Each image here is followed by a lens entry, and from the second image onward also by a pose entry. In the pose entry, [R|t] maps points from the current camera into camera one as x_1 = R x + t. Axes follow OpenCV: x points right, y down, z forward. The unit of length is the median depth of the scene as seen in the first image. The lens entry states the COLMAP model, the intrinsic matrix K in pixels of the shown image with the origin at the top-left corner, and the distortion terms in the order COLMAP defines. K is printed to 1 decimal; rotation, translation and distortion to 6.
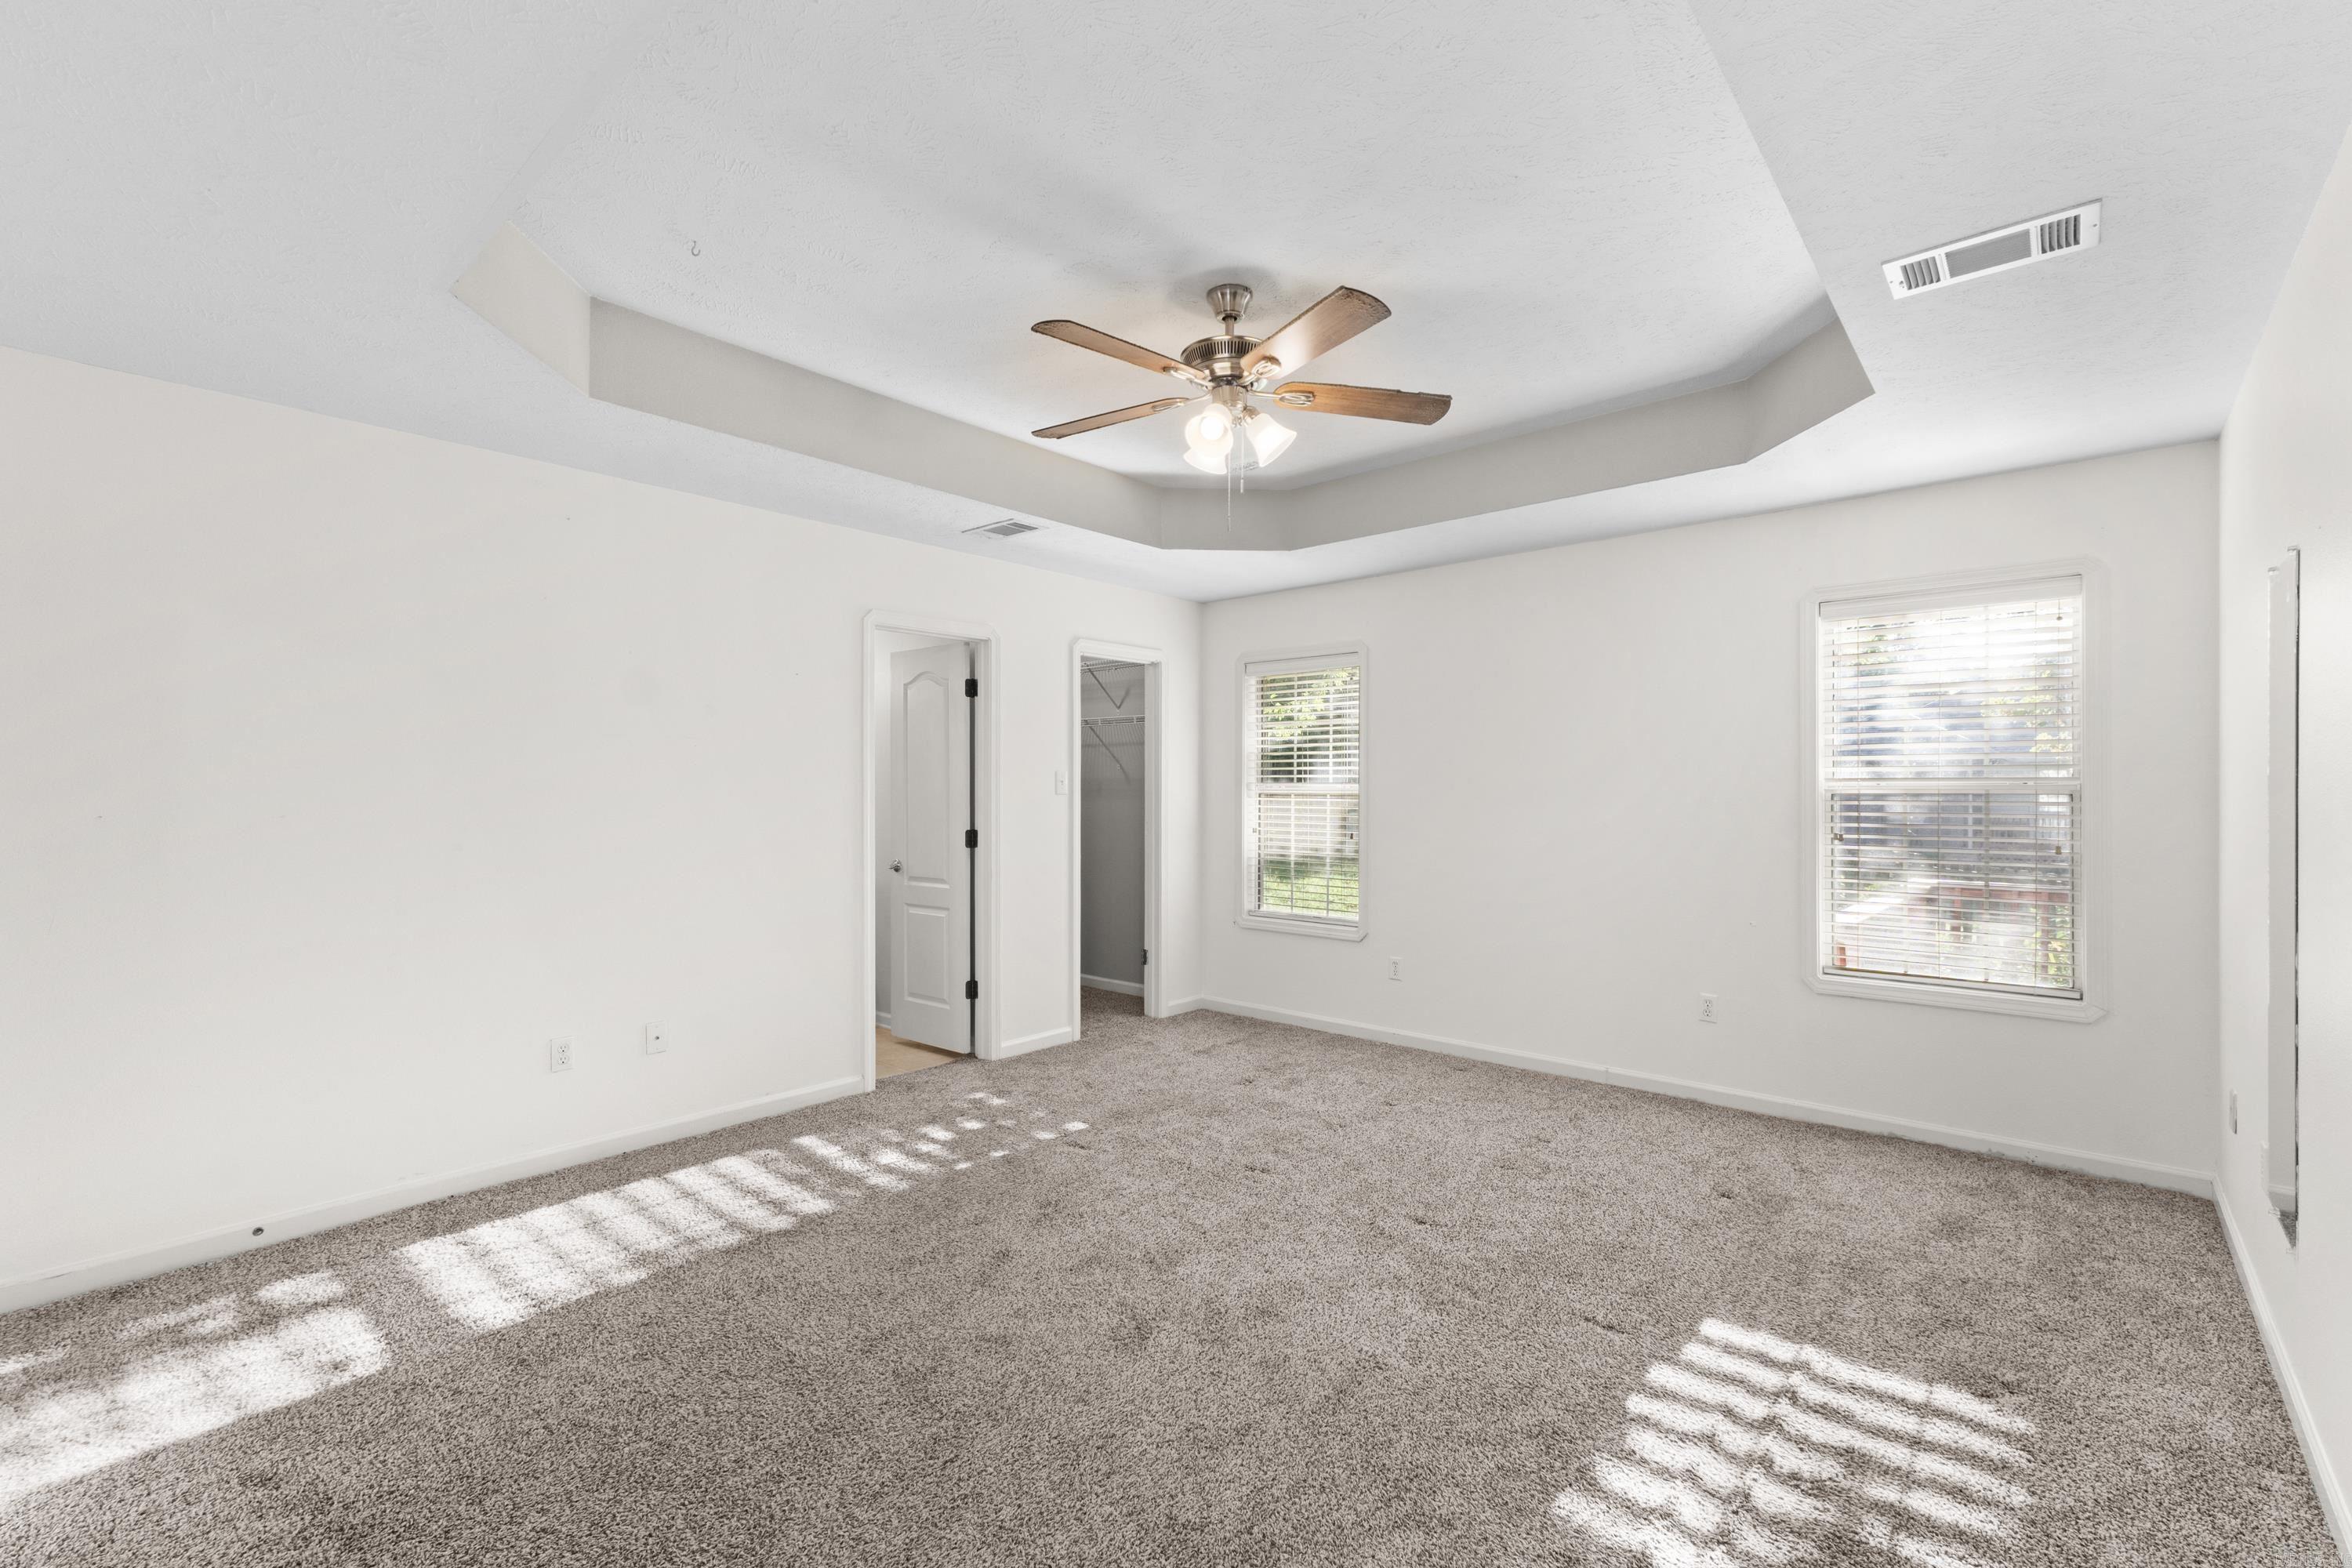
lens RADIAL K [[997.3, 0, 1171.4], [0, 997.3, 790.3], [0, 0, 1]] dist [0.001912, 0.001967]
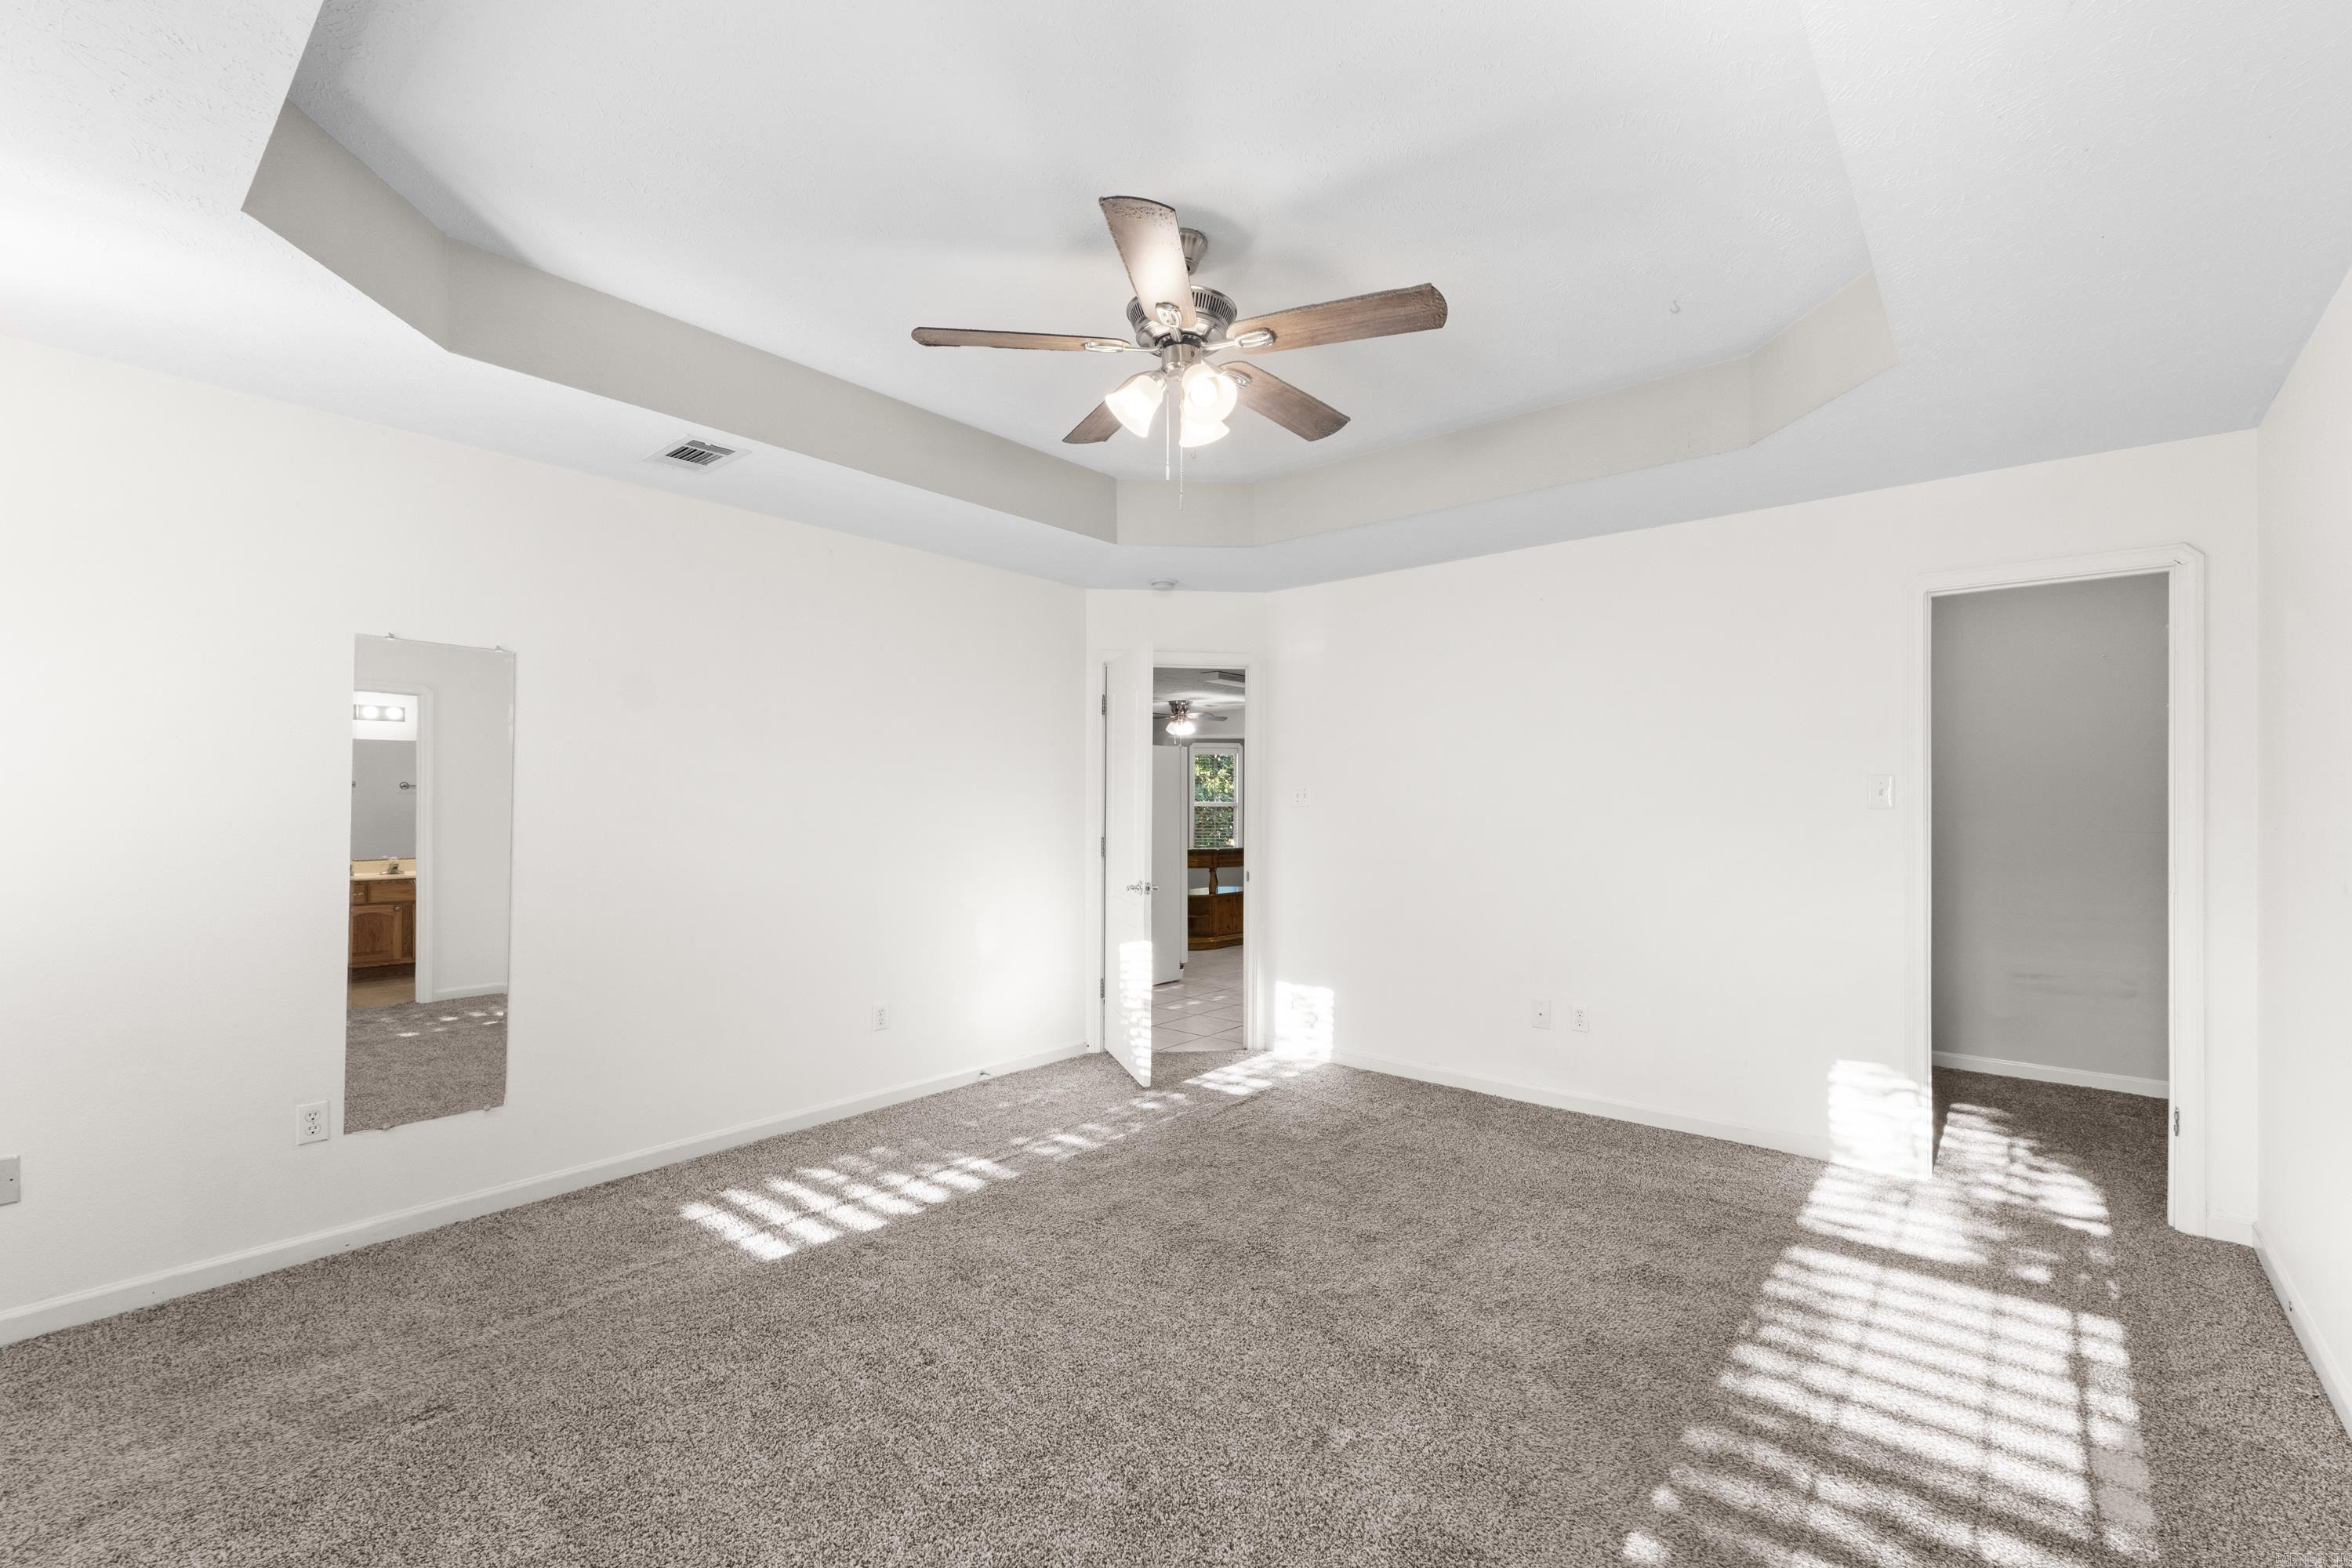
lens RADIAL K [[997.3, 0, 1176.2], [0, 997.3, 789.7], [0, 0, 1]] dist [0.001912, 0.001967]
pose [[-0.999488, 0.000210, -0.031996, 0.100980], [0.000465, 0.999968, -0.007968, -0.007357], [0.031993, -0.007978, -0.999456, 2.085597]]
